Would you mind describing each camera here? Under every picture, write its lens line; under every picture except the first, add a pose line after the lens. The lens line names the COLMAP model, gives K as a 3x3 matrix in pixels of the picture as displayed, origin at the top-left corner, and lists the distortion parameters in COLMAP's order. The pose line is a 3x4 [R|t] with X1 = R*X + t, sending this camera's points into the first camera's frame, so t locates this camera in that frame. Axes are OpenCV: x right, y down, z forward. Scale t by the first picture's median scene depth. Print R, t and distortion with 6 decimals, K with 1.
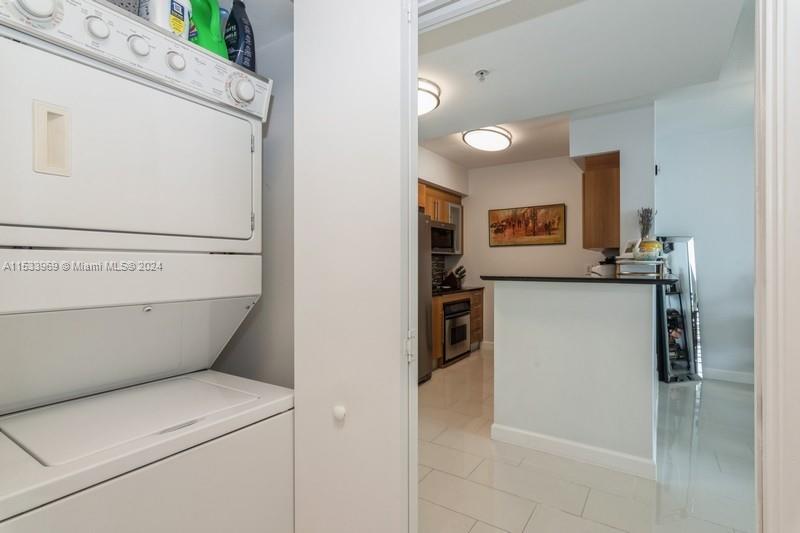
lens RADIAL K [[387.7, 0, 397.8], [0, 387.7, 265.1], [0, 0, 1]] dist [0.017726, 0.000390]
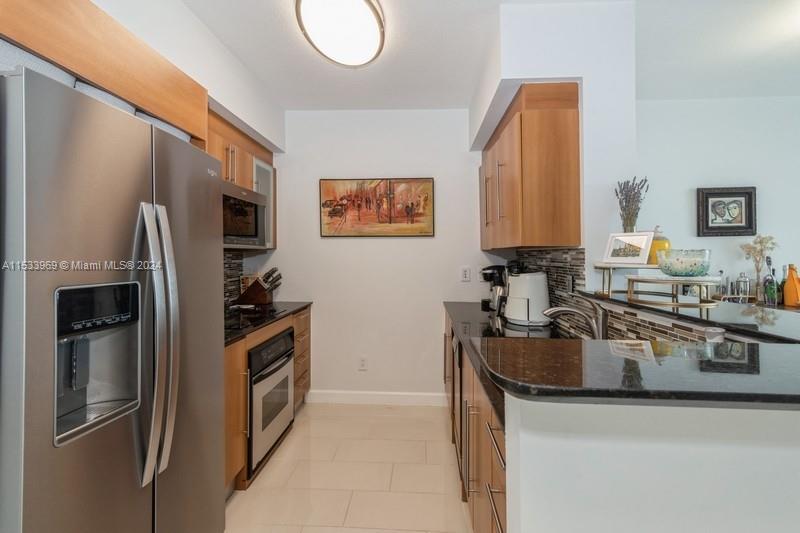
lens RADIAL K [[387.7, 0, 399.9], [0, 387.7, 259.0], [0, 0, 1]] dist [0.017726, 0.000390]
pose [[0.859688, 0.003985, 0.510804, 0.027792], [-0.006897, 0.999969, 0.003806, -0.016617], [-0.510773, -0.006795, 0.859689, 0.416176]]
